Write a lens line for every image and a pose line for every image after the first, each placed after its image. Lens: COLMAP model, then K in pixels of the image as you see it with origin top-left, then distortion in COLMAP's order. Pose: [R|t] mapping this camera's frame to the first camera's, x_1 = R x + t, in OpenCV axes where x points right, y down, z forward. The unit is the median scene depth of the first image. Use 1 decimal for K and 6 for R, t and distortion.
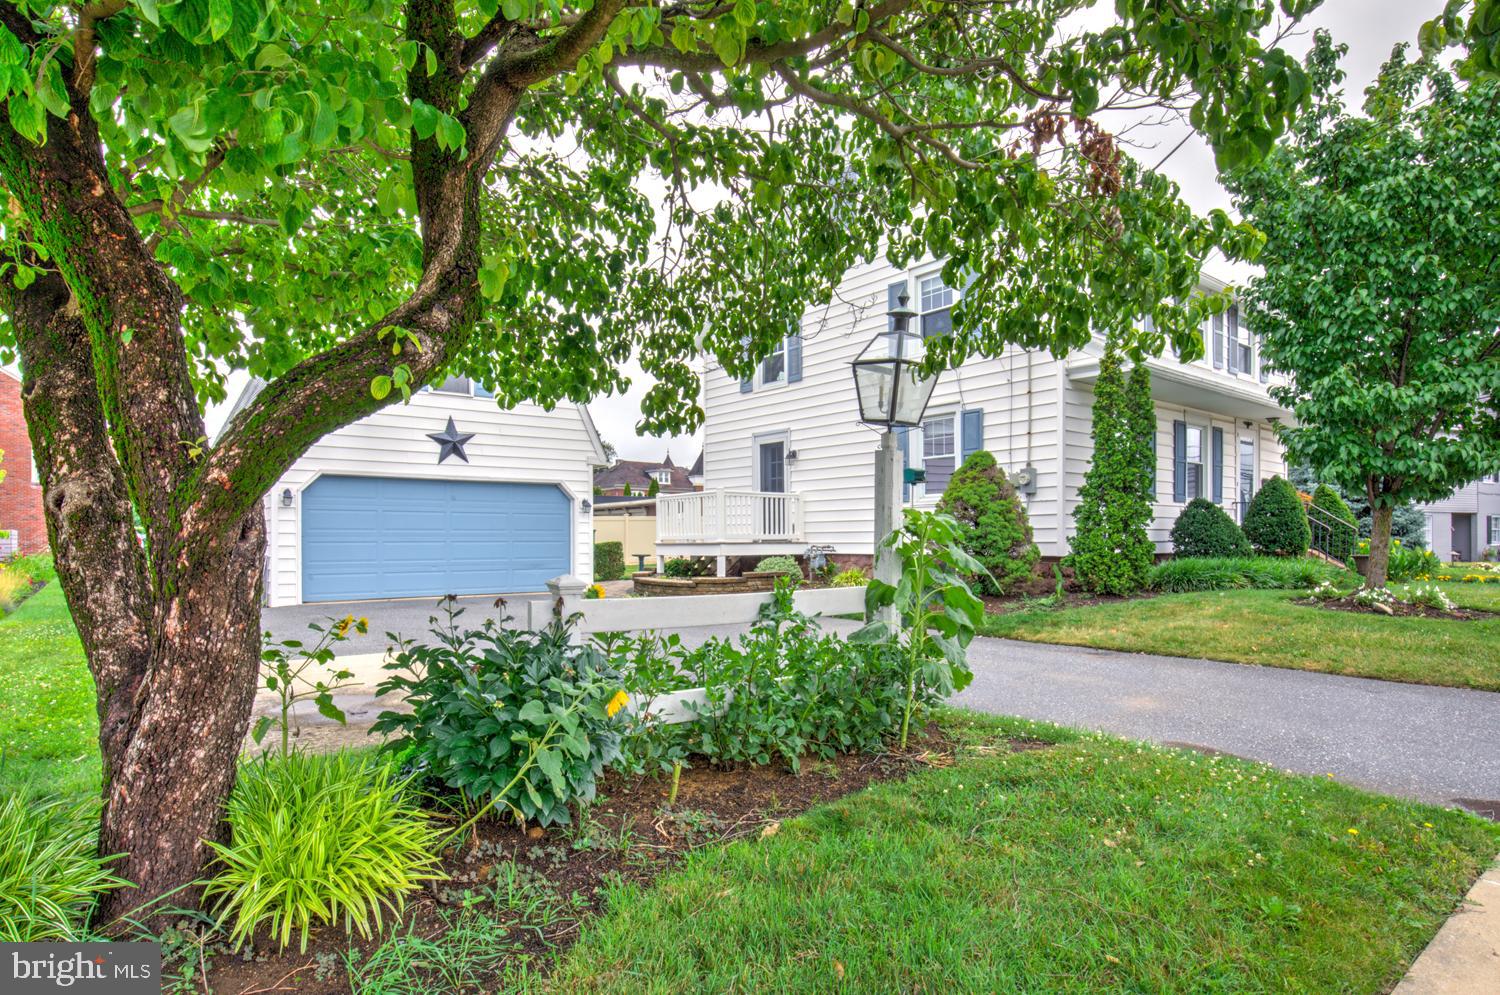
lens RADIAL K [[823.7, 0, 751.3], [0, 823.7, 530.7], [0, 0, 1]] dist [-0.007749, 0.000379]
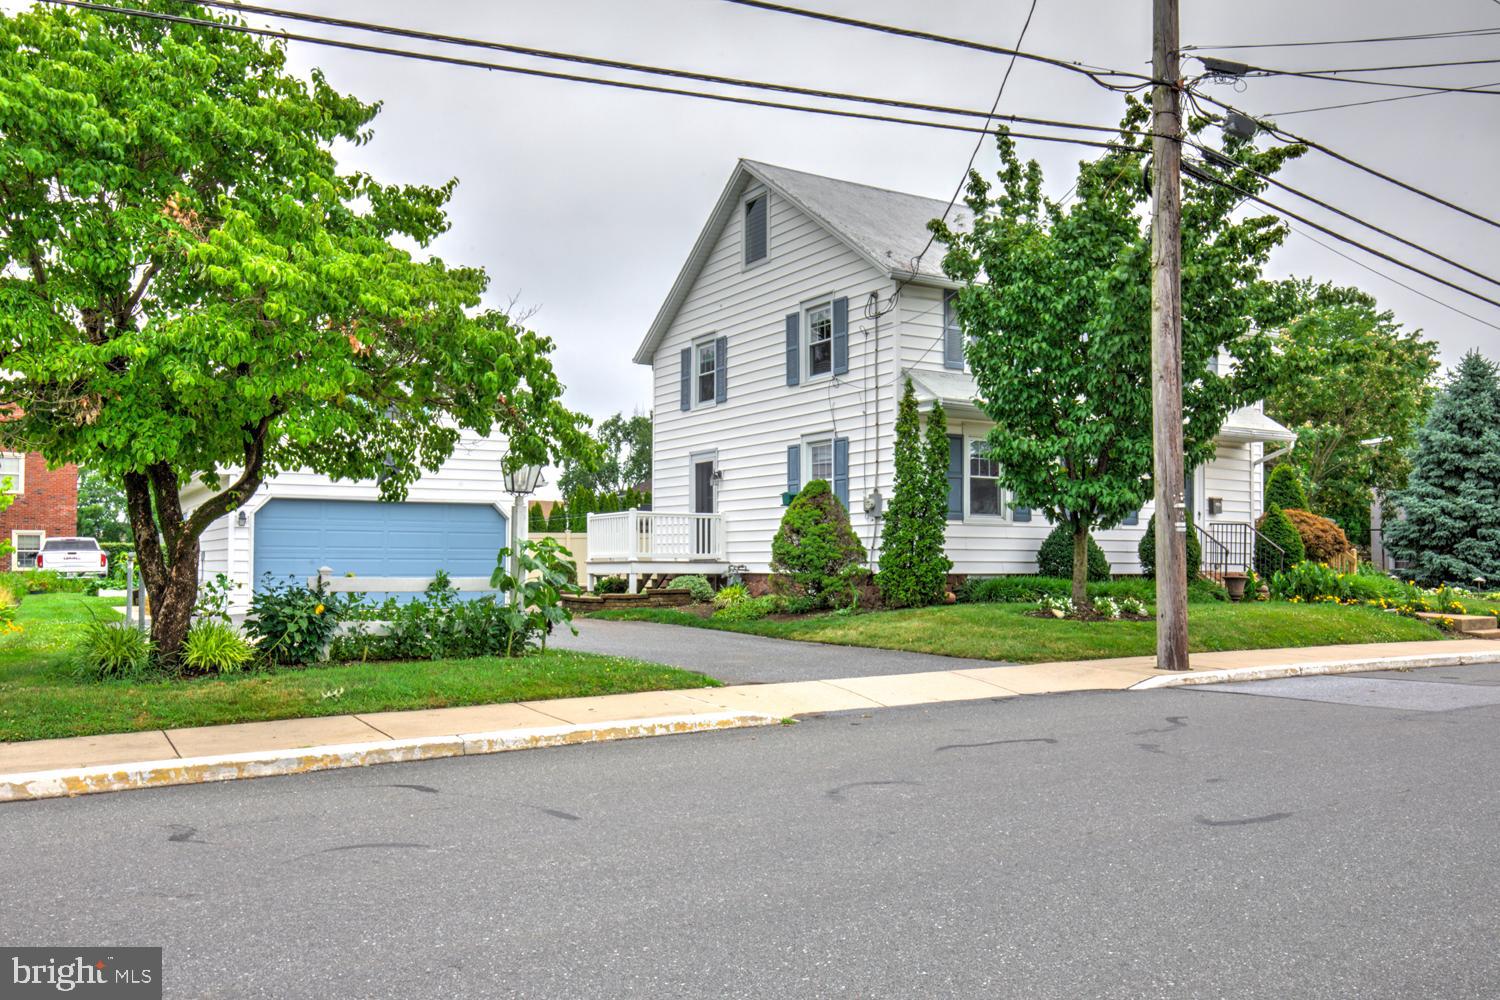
lens RADIAL K [[1229.6, 0, 756.4], [0, 1229.6, 524.5], [0, 0, 1]] dist [0.035767, -0.005263]
pose [[0.989875, 0.002786, -0.141916, 0.438371], [-0.005915, 0.999749, -0.021631, 0.000975], [0.141820, 0.022251, 0.989642, -0.679637]]
